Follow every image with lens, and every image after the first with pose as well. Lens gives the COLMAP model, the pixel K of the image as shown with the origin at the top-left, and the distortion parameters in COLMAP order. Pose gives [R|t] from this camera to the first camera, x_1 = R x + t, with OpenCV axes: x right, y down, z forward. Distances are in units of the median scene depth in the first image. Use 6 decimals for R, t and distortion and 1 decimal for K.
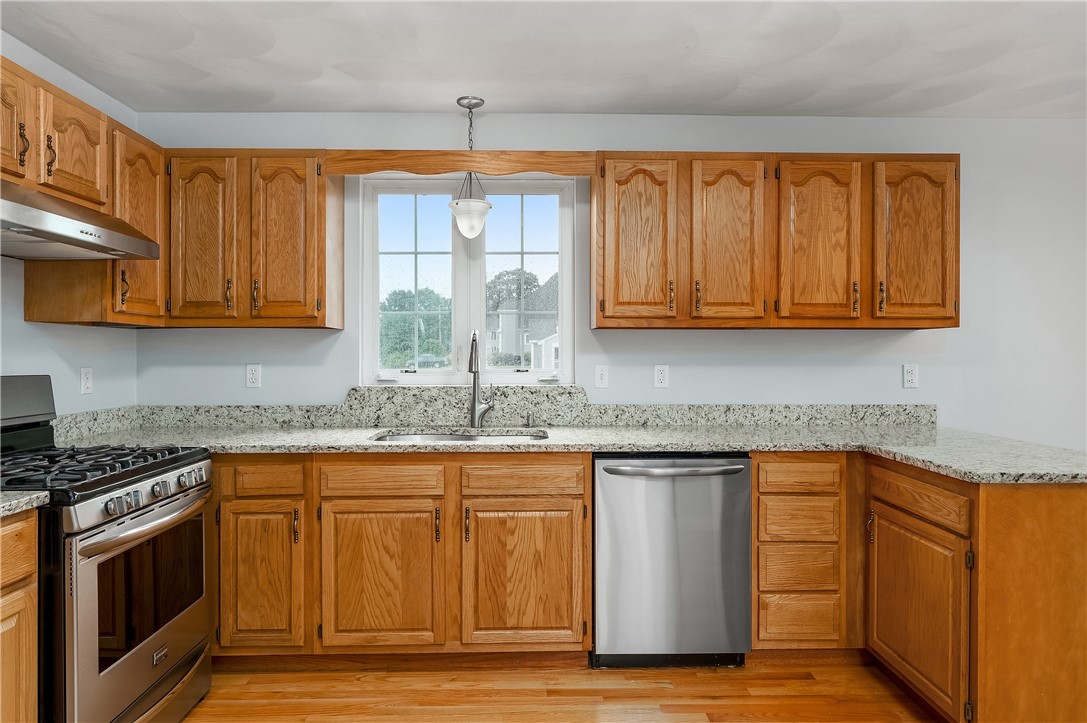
lens RADIAL K [[657.5, 0, 547.4], [0, 657.5, 355.4], [0, 0, 1]] dist [-0.000269, -0.000214]
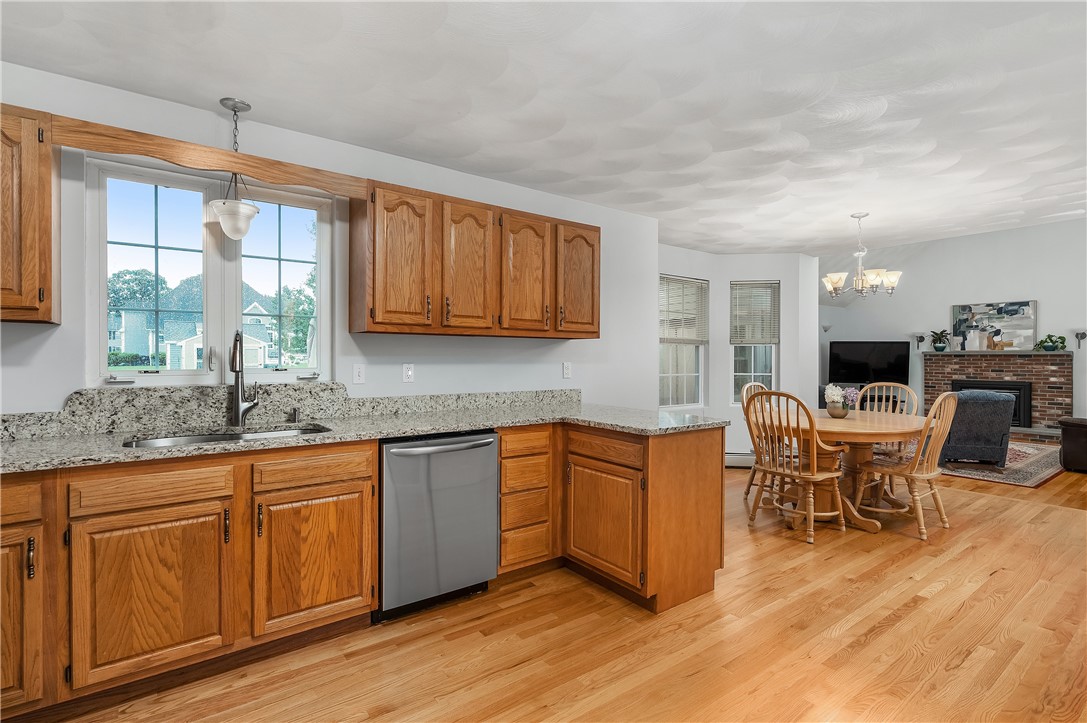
lens RADIAL K [[519.4, 0, 541.8], [0, 519.4, 359.5], [0, 0, 1]] dist [-0.000258, 0.000241]
pose [[0.815769, -0.000002, 0.578377, -0.220749], [-0.003596, 0.999981, 0.005075, 0.001115], [-0.578366, -0.006220, 0.815753, 0.082199]]
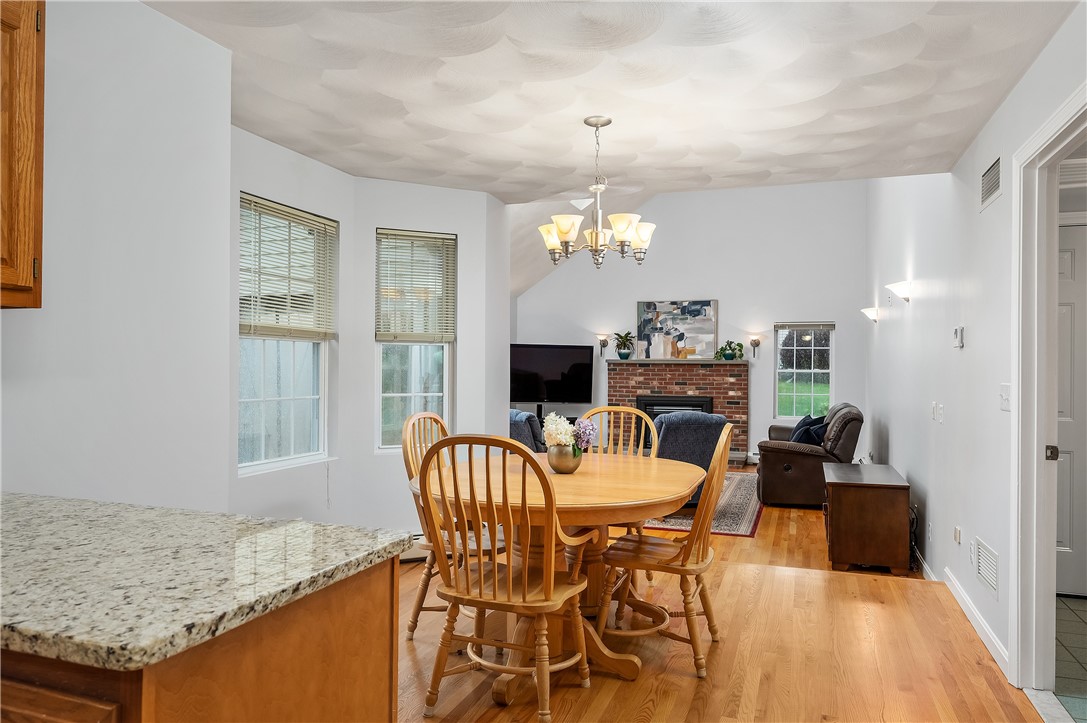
lens RADIAL K [[747.6, 0, 535.9], [0, 747.6, 365.9], [0, 0, 1]] dist [0.002256, -0.005966]
pose [[0.364462, 0.005254, 0.931203, 0.227019], [-0.008847, 0.999958, -0.002180, 0.002694], [-0.931176, -0.007444, 0.364493, 0.442541]]
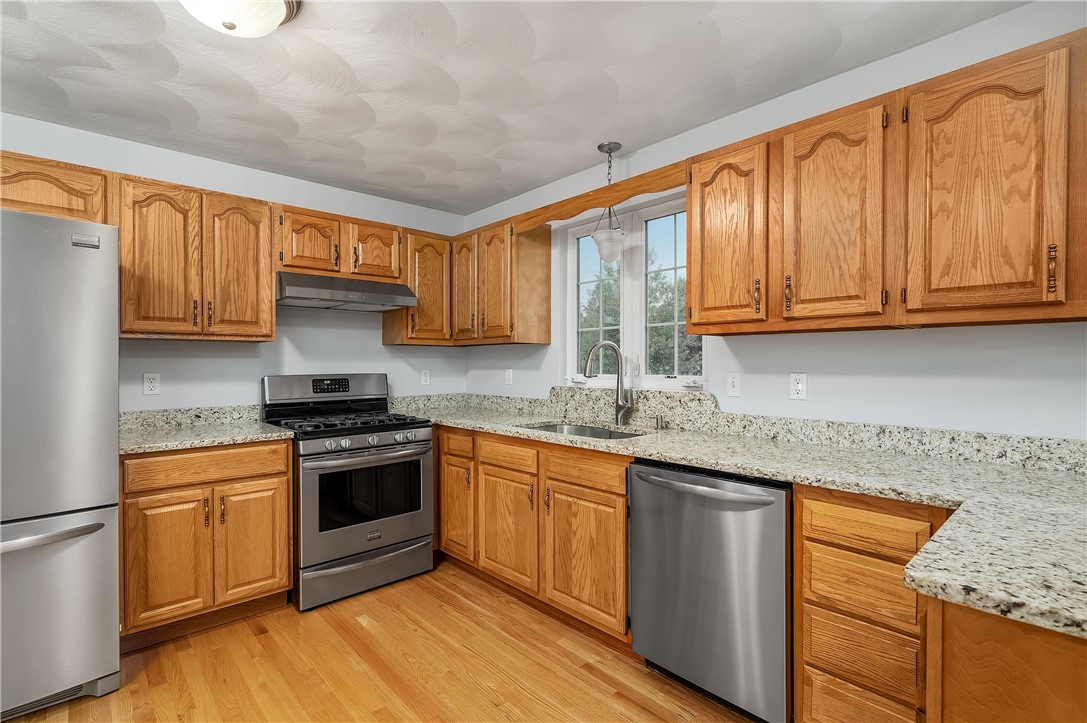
lens RADIAL K [[519.4, 0, 543.8], [0, 519.4, 362.9], [0, 0, 1]] dist [-0.000258, 0.000241]
pose [[0.651499, 0.000235, -0.758649, 0.578457], [0.001949, 0.999996, 0.001983, -0.002088], [0.758647, -0.002771, 0.651496, 0.346179]]
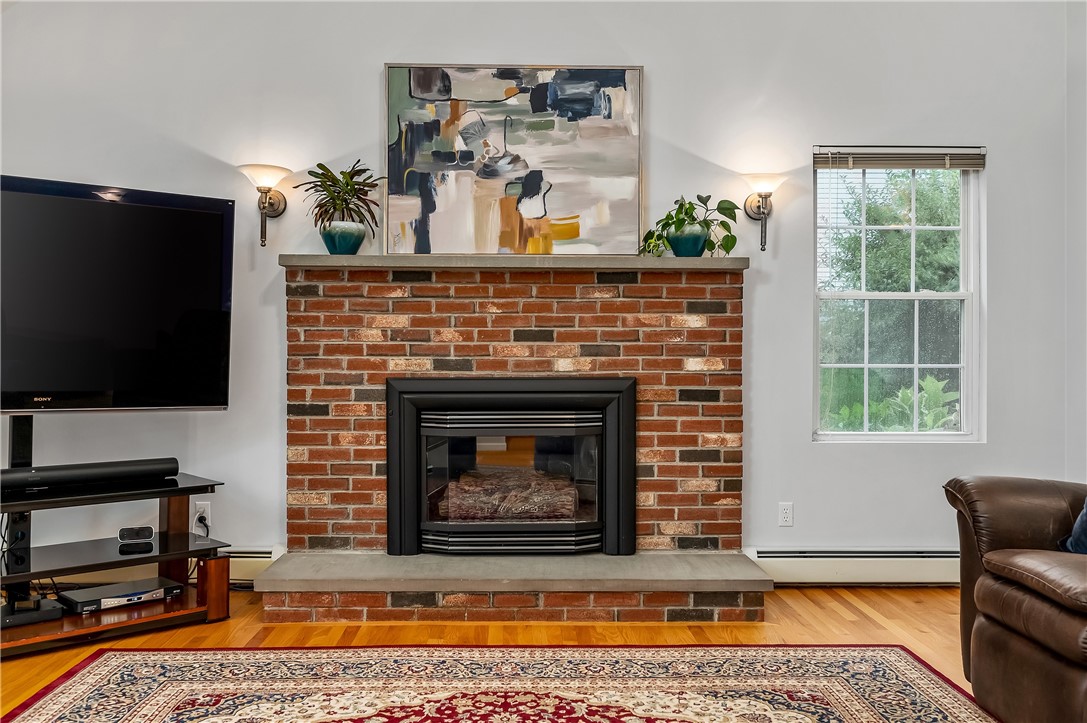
lens RADIAL K [[967.5, 0, 540.1], [0, 967.5, 361.5], [0, 0, 1]] dist [-0.034348, -0.001154]
pose [[0.002231, 0.008435, 0.999962, 3.012344], [-0.002336, 0.999962, -0.008430, 0.156803], [-0.999995, -0.002317, 0.002250, 1.267910]]
